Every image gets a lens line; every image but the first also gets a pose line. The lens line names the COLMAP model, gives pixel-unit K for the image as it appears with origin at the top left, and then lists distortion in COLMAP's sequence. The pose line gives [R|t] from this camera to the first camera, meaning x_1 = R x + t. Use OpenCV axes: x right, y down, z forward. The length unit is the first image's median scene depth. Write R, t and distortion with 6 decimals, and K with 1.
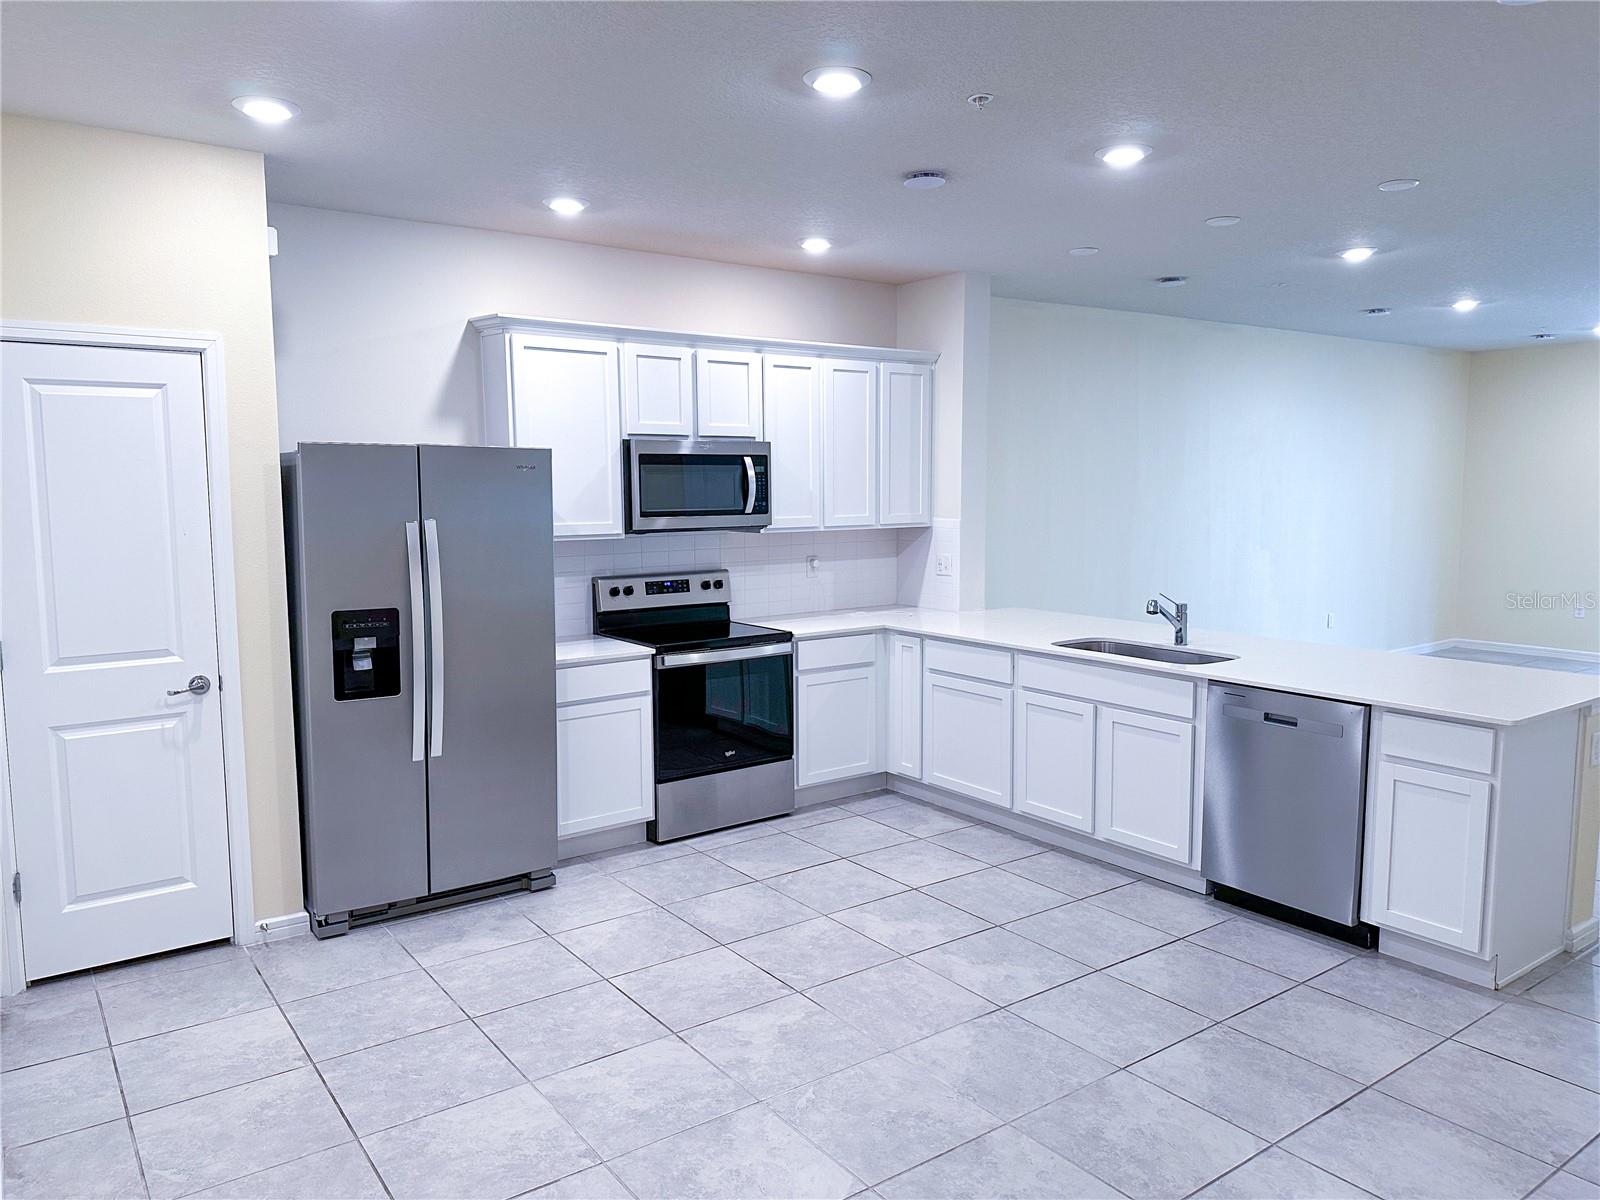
lens RADIAL K [[1122.8, 0, 802.3], [0, 1122.8, 590.0], [0, 0, 1]] dist [0.082633, -0.108040]
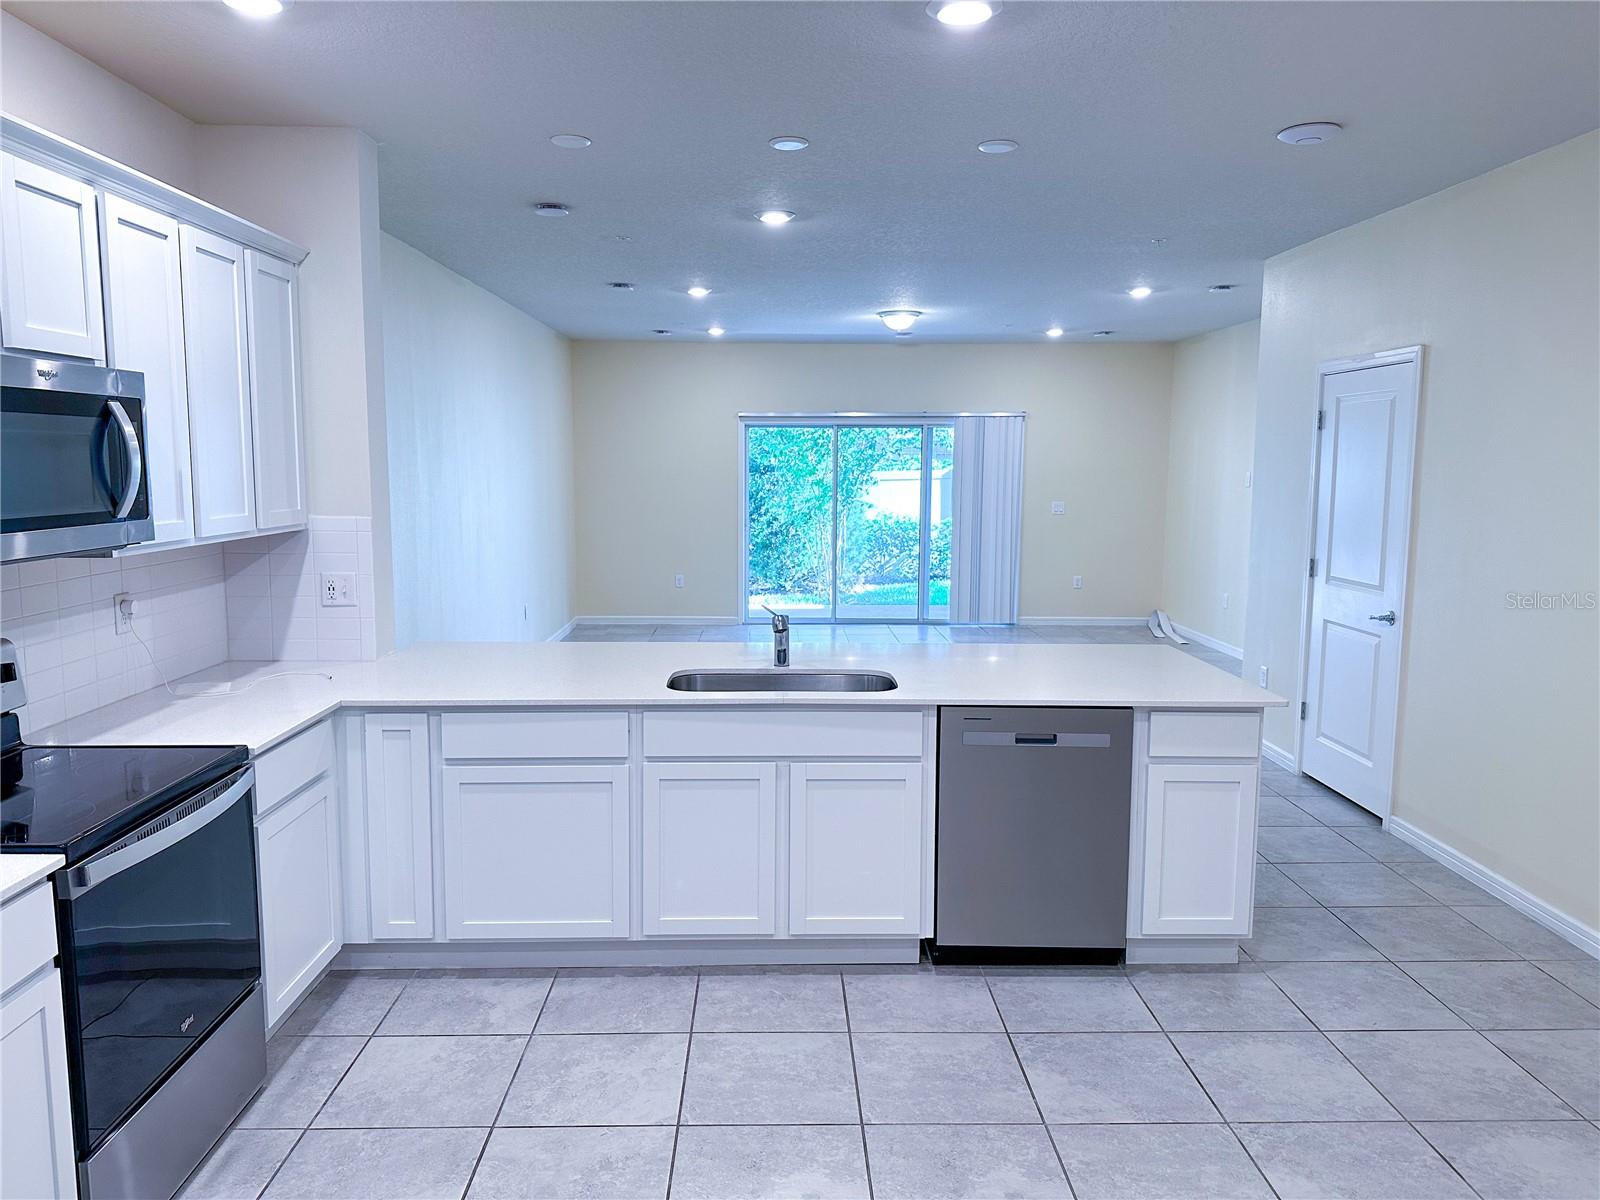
lens RADIAL K [[1122.8, 0, 802.3], [0, 1122.8, 590.0], [0, 0, 1]] dist [0.082633, -0.108040]
pose [[0.575658, -0.084115, 0.813353, -0.291692], [0.072204, 0.996038, 0.051905, -0.044063], [-0.814496, 0.028848, 0.579451, 0.499542]]
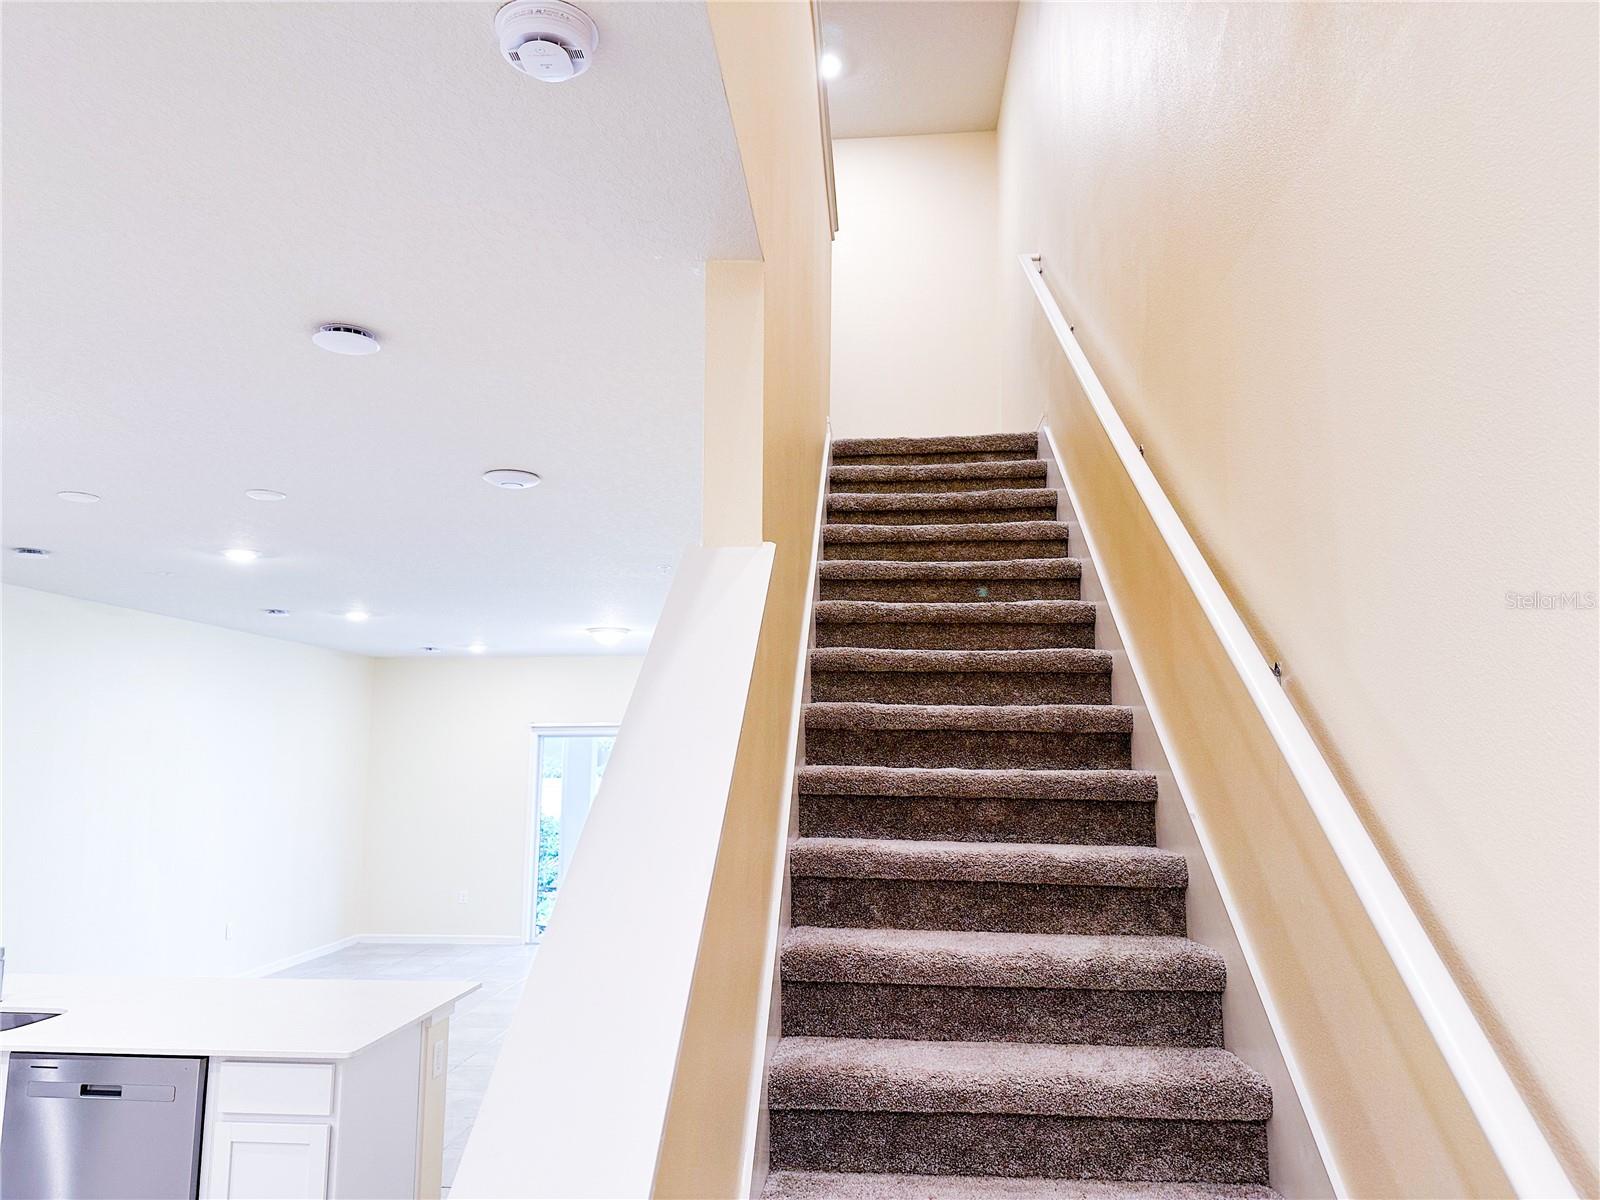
lens RADIAL K [[1122.8, 0, 802.3], [0, 1122.8, 590.0], [0, 0, 1]] dist [0.082633, -0.108040]
pose [[0.647536, 0.120064, 0.752517, 0.067031], [0.071482, 0.973585, -0.216845, -0.018111], [-0.758675, 0.194206, 0.621849, 0.027913]]
